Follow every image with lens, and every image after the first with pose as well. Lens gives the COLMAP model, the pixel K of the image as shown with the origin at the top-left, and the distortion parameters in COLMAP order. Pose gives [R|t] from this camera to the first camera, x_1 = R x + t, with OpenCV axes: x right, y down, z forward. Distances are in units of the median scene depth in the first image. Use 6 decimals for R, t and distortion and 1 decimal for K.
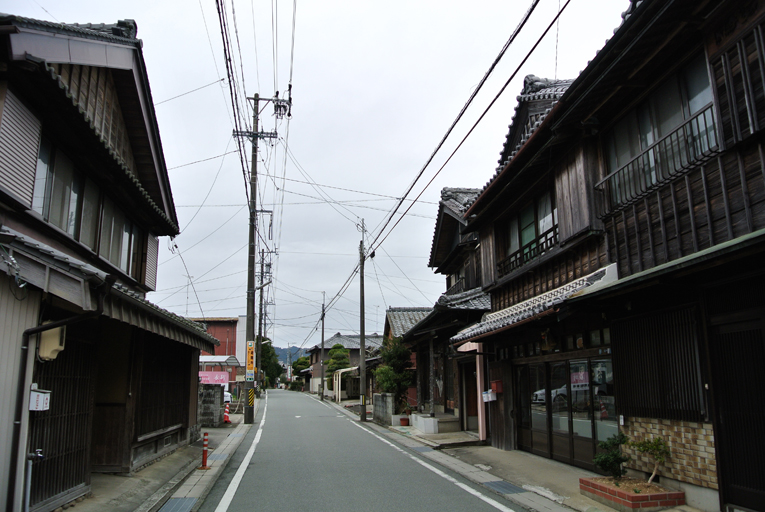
lens RADIAL K [[603.6, 0, 382.2], [0, 603.6, 256.2], [0, 0, 1]] dist [-0.095576, 0.000458]
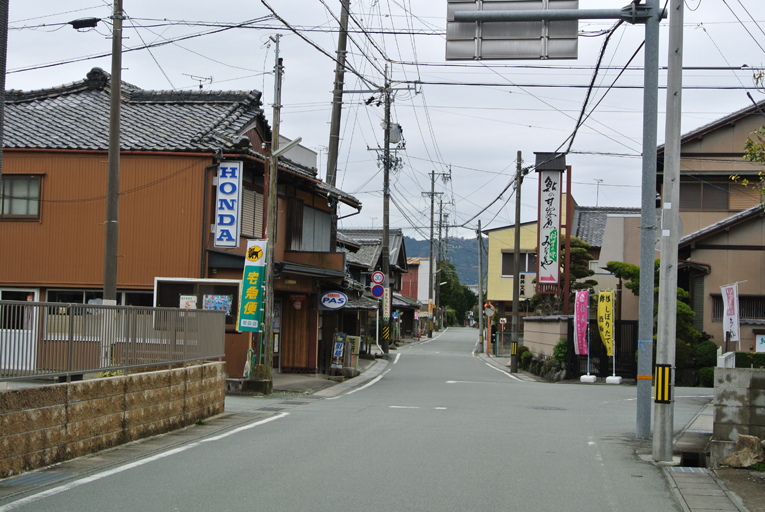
lens RADIAL K [[1409.1, 0, 382.5], [0, 1409.1, 255.8], [0, 0, 1]] dist [0.014117, 0.000000]
pose [[0.969380, 0.030293, -0.243689, 0.751855], [0.009154, 0.987215, 0.159132, -0.728635], [0.245394, -0.156490, 0.956709, -3.452457]]
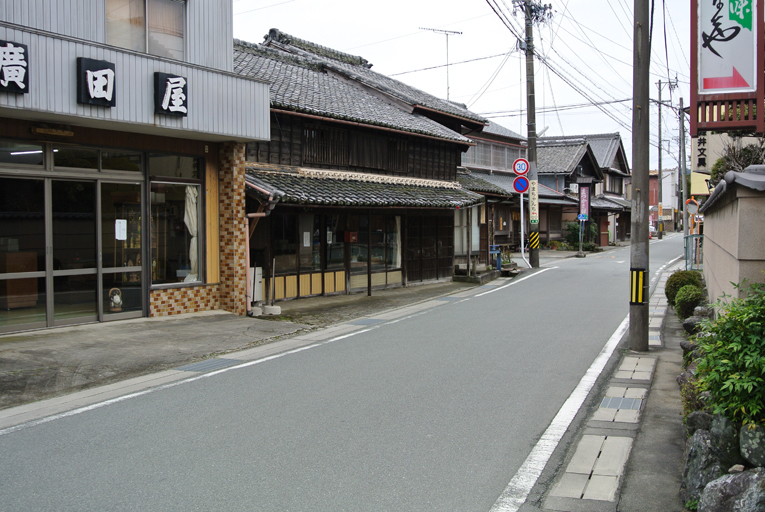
lens RADIAL K [[898.3, 0, 382.4], [0, 898.3, 254.8], [0, 0, 1]] dist [-0.020489, 0.000000]
pose [[0.850899, 0.028076, -0.524579, 0.602077], [0.100700, 0.971336, 0.215329, -0.446200], [0.515588, -0.236049, 0.823681, -2.135133]]
